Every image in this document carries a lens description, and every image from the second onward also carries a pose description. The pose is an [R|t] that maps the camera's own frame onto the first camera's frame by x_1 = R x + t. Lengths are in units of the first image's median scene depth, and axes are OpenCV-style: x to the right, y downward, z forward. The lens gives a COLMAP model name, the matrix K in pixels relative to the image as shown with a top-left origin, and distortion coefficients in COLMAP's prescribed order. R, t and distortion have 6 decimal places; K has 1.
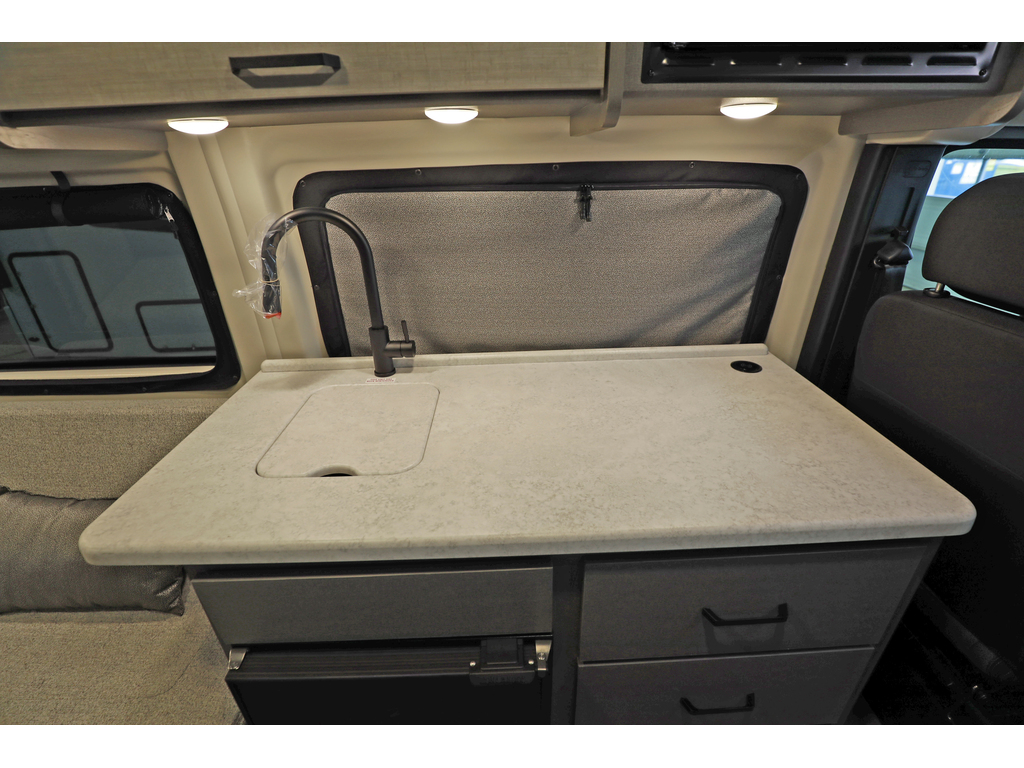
lens RADIAL K [[469.0, 0, 512.7], [0, 469.0, 388.3], [0, 0, 1]] dist [-0.039338, 0.007458]
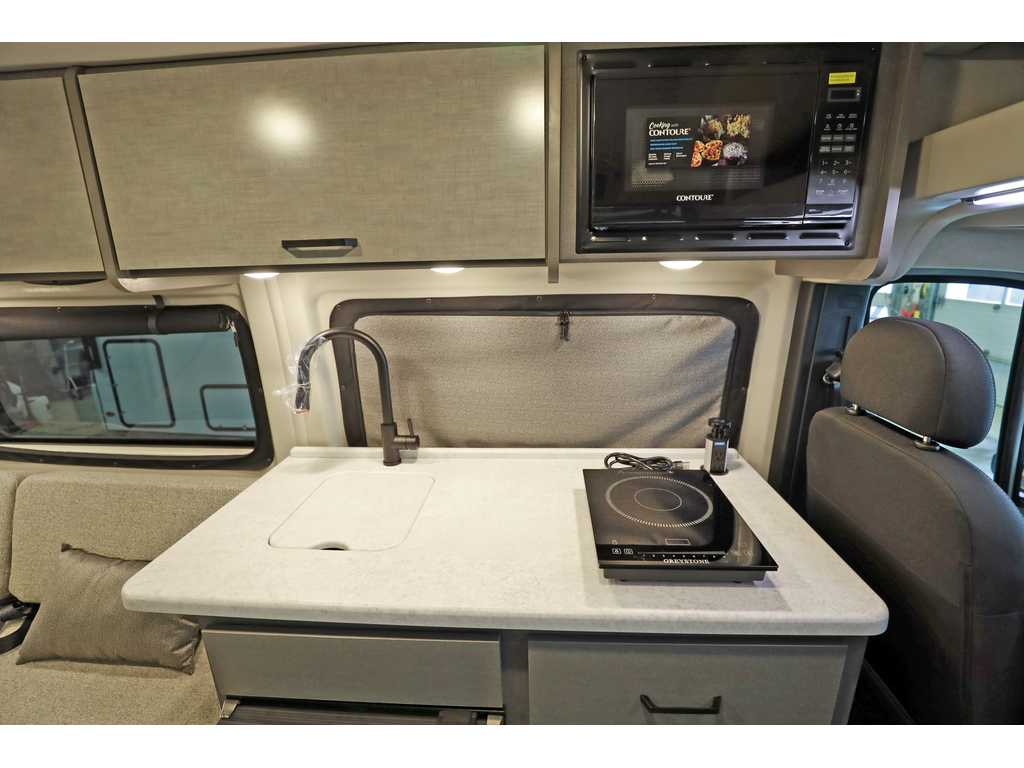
lens RADIAL K [[469.0, 0, 515.7], [0, 469.0, 385.4], [0, 0, 1]] dist [-0.039338, 0.007458]
pose [[0.996126, 0.025973, -0.084014, 0.139925], [-0.041769, 0.980481, -0.192125, -0.012326], [0.077384, 0.194890, 0.977768, -0.162113]]
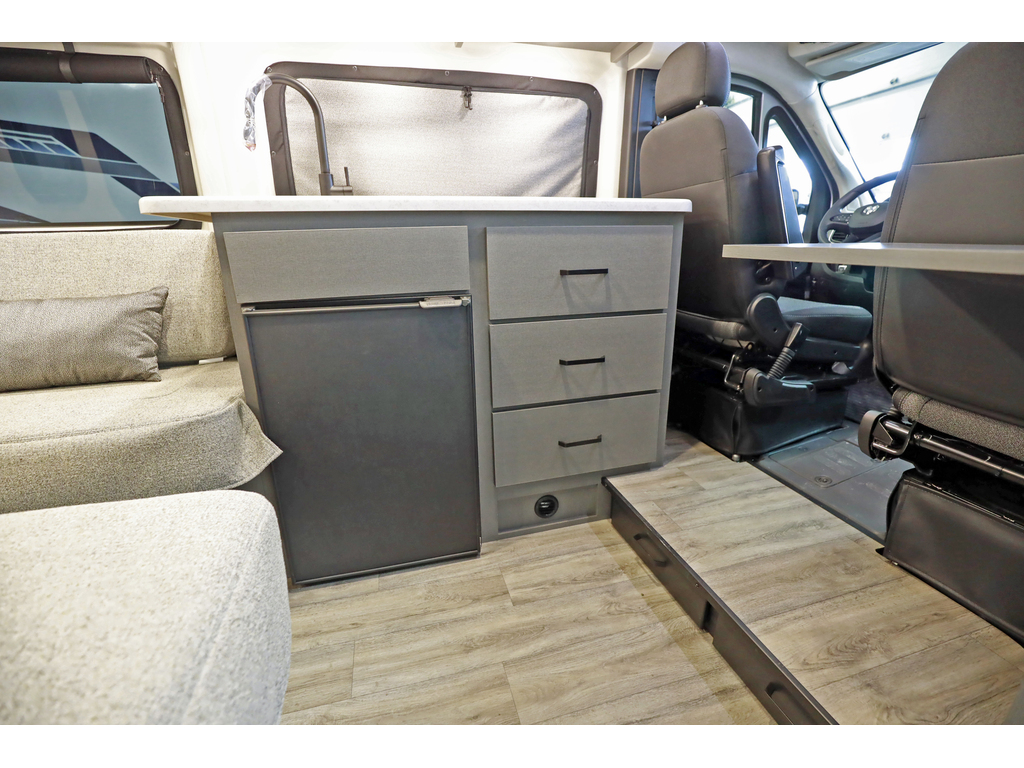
lens RADIAL K [[469.0, 0, 517.7], [0, 469.0, 385.1], [0, 0, 1]] dist [-0.039338, 0.007458]
pose [[0.968657, -0.066373, 0.239372, -0.117157], [0.104612, 0.983021, -0.150755, 0.812176], [-0.225301, 0.171071, 0.959153, -0.357619]]
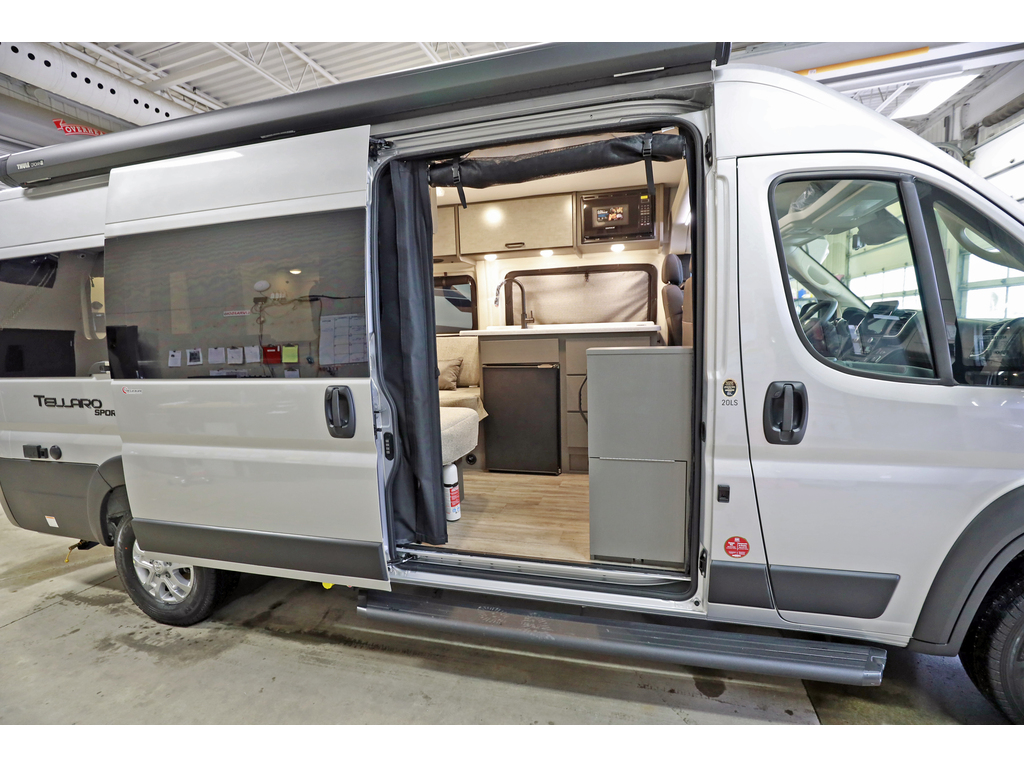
lens RADIAL K [[469.0, 0, 508.8], [0, 469.0, 387.9], [0, 0, 1]] dist [-0.039338, 0.007458]
pose [[0.958075, 0.029108, -0.285036, 0.624317], [-0.116799, 0.948092, -0.295770, 1.487008], [0.261631, 0.316662, 0.911743, -2.061008]]
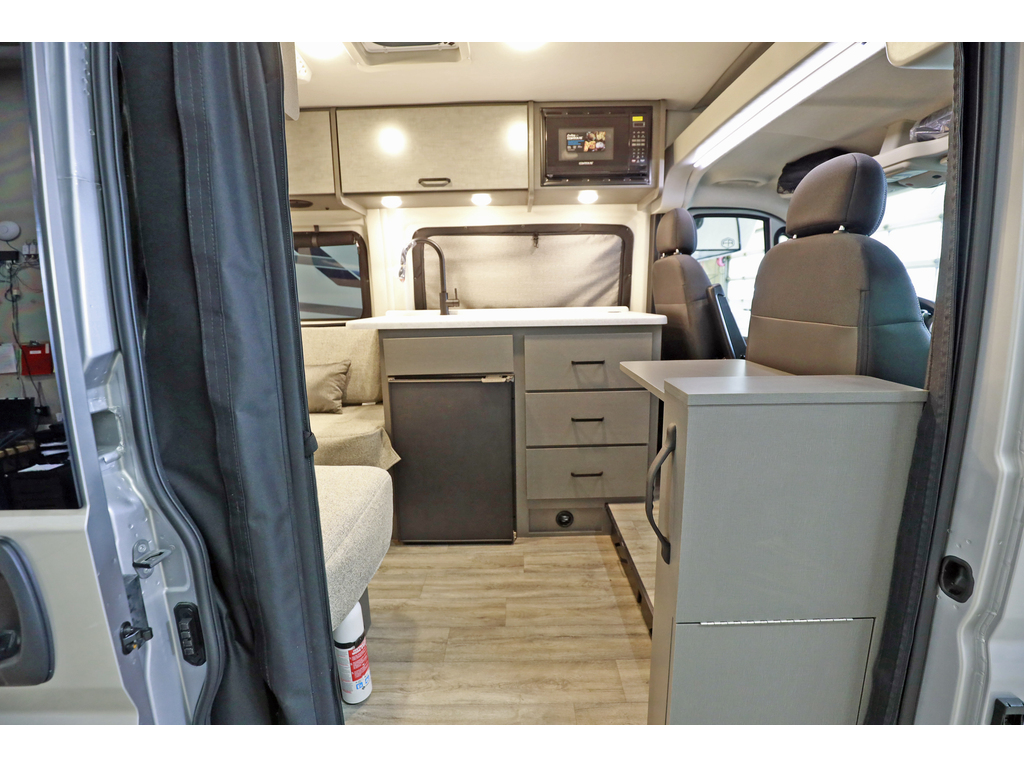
lens RADIAL K [[469.0, 0, 512.2], [0, 469.0, 384.9], [0, 0, 1]] dist [-0.039338, 0.007458]
pose [[0.999555, 0.009000, -0.028448, 0.113234], [-0.016306, 0.963225, -0.268202, 0.960357], [0.024988, 0.268547, 0.962942, -1.100093]]
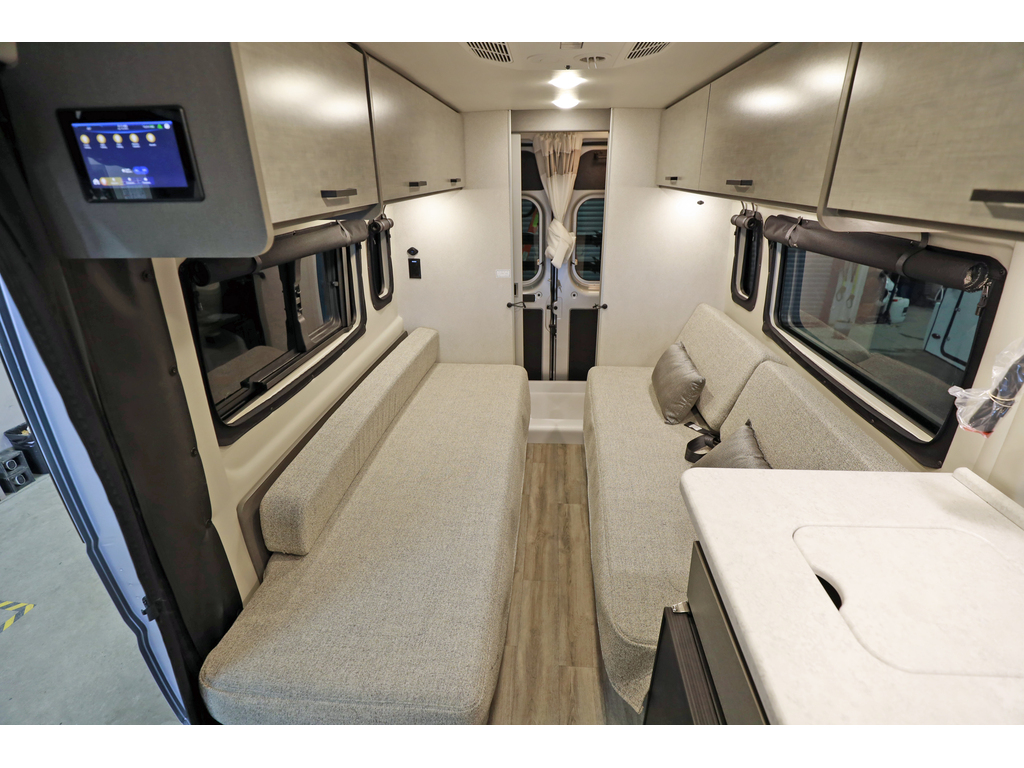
lens RADIAL K [[469.0, 0, 514.5], [0, 469.0, 384.7], [0, 0, 1]] dist [-0.039338, 0.007458]
pose [[-0.100914, 0.429901, -0.897219, 0.273138], [-0.423489, 0.797482, 0.429743, -0.219668], [0.900263, 0.423330, 0.101581, 0.115339]]
